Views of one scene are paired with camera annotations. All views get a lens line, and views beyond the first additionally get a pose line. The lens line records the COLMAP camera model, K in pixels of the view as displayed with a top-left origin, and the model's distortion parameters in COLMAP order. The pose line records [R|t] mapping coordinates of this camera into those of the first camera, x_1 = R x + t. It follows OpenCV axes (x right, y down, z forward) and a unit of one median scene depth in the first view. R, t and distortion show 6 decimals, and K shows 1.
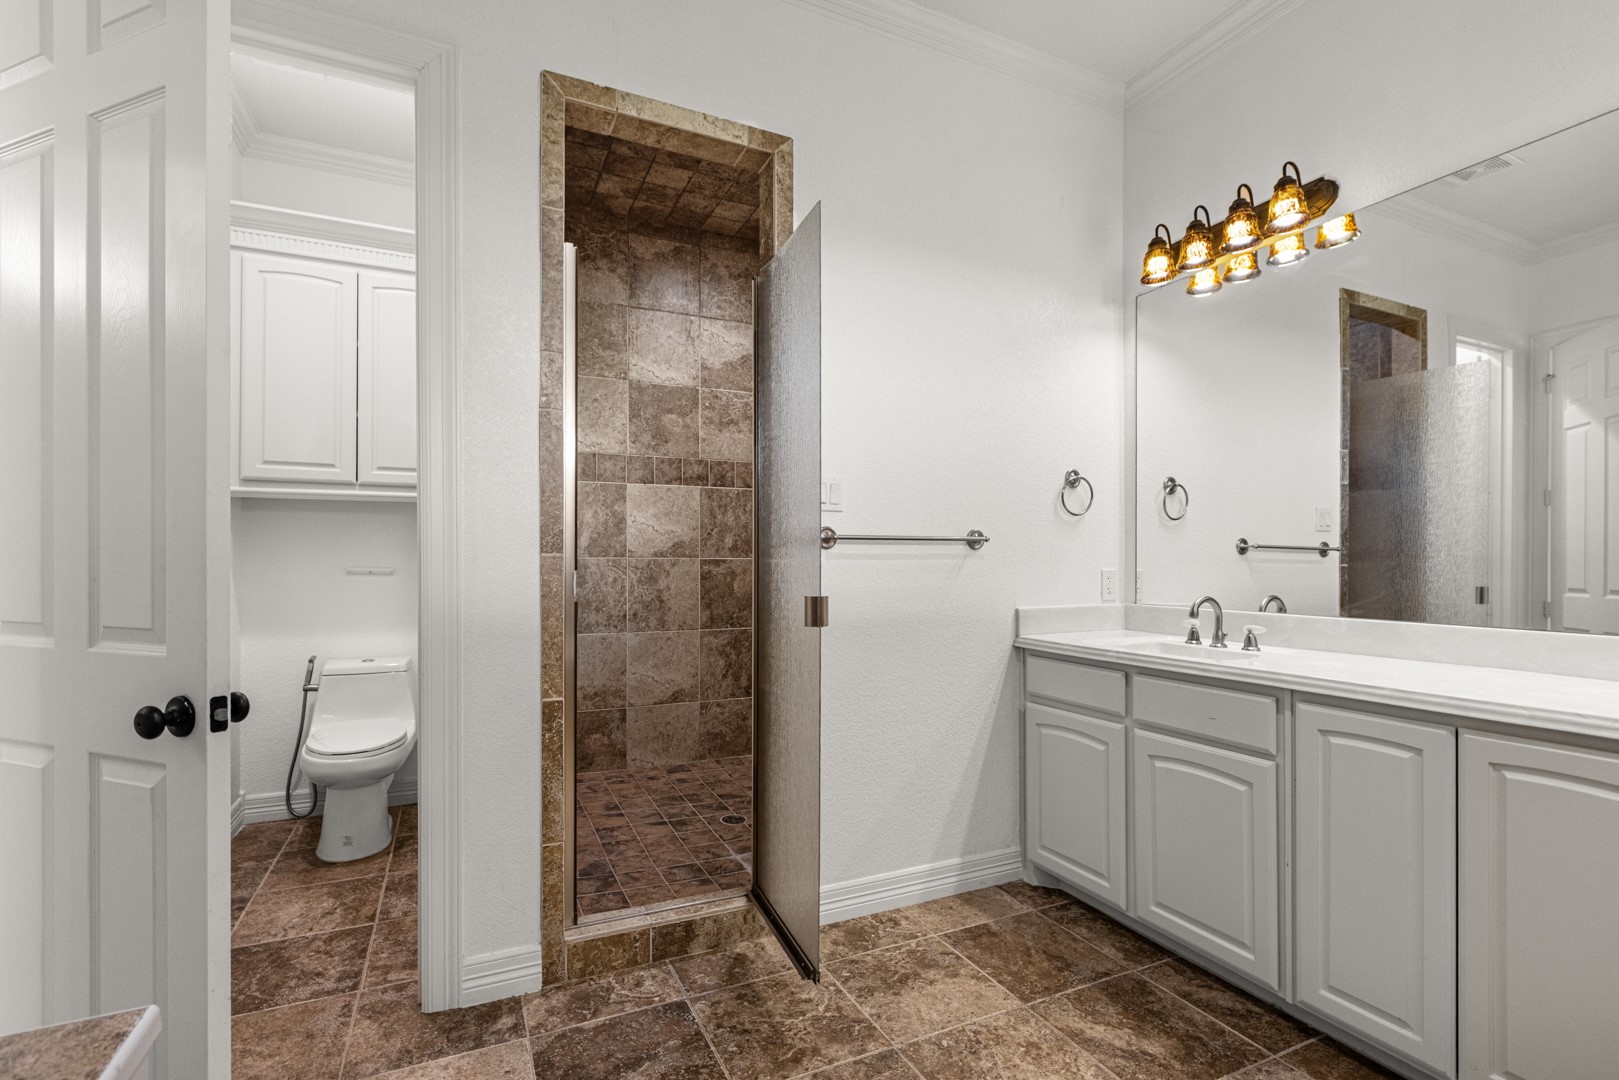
lens RADIAL K [[727.6, 0, 796.6], [0, 727.6, 546.3], [0, 0, 1]] dist [0.001116, 0.000203]
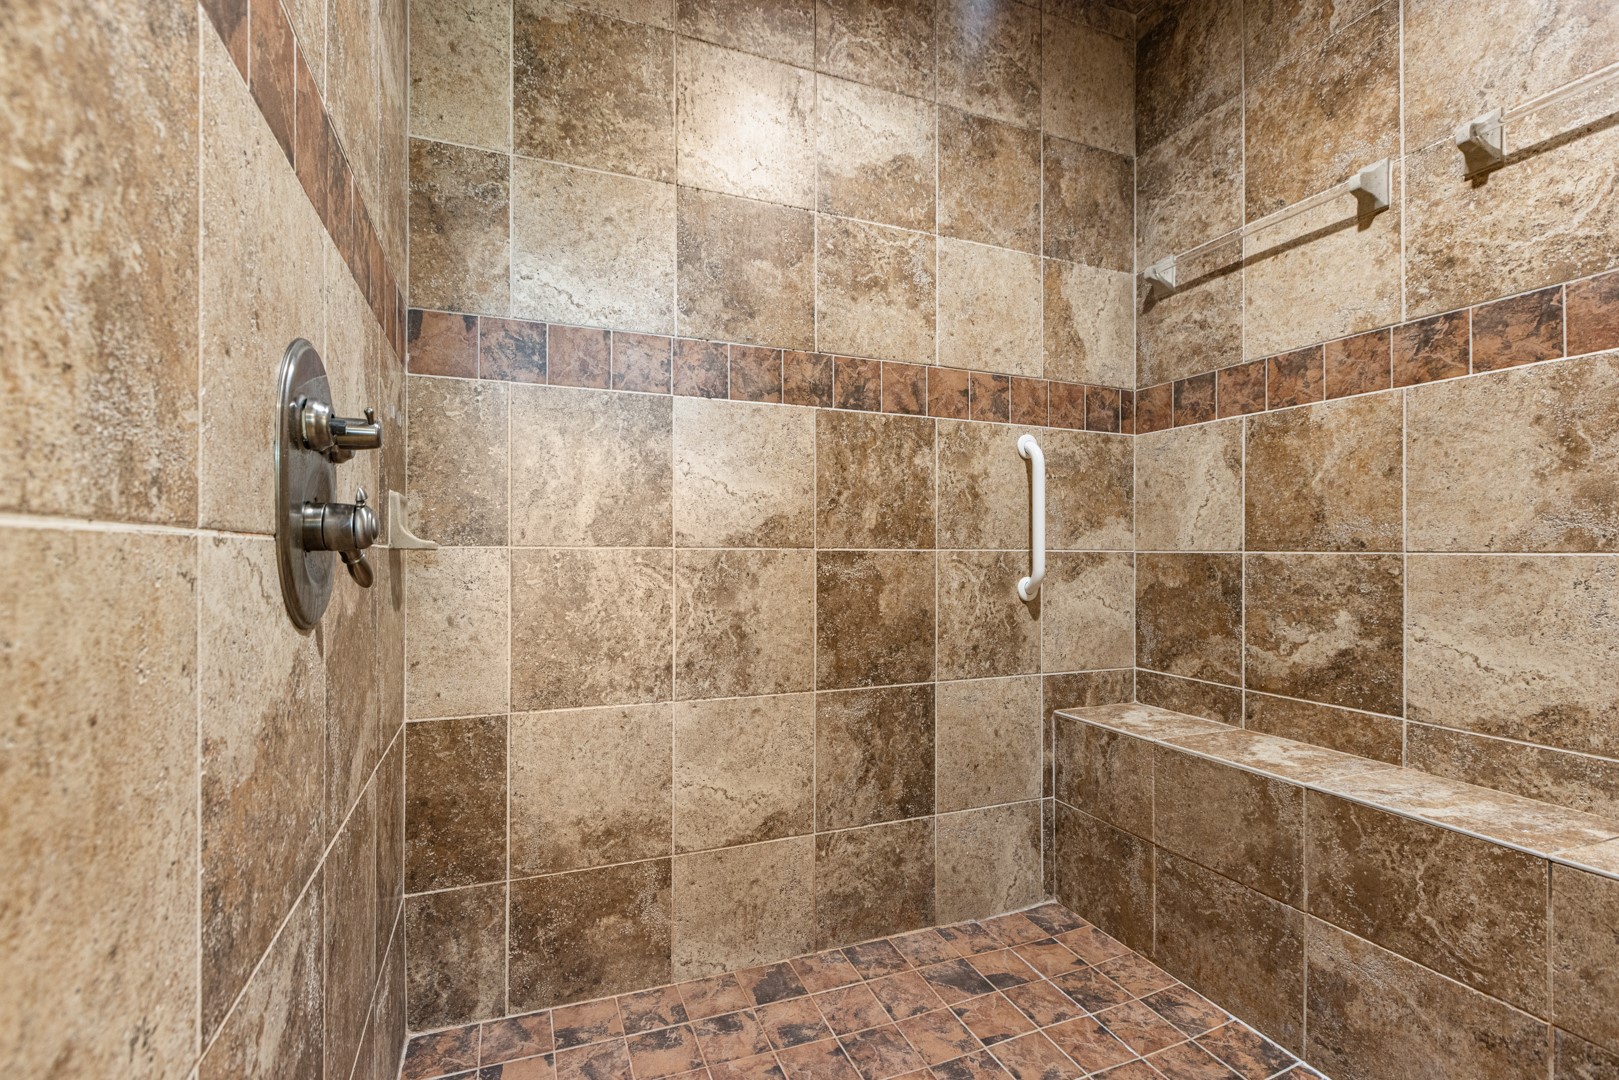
lens RADIAL K [[727.6, 0, 796.6], [0, 727.6, 546.3], [0, 0, 1]] dist [0.001116, 0.000203]
pose [[0.998273, 0.004828, -0.058552, -0.118599], [-0.003859, 0.999854, 0.016642, 0.006139], [0.058624, -0.016388, 0.998146, 0.503764]]
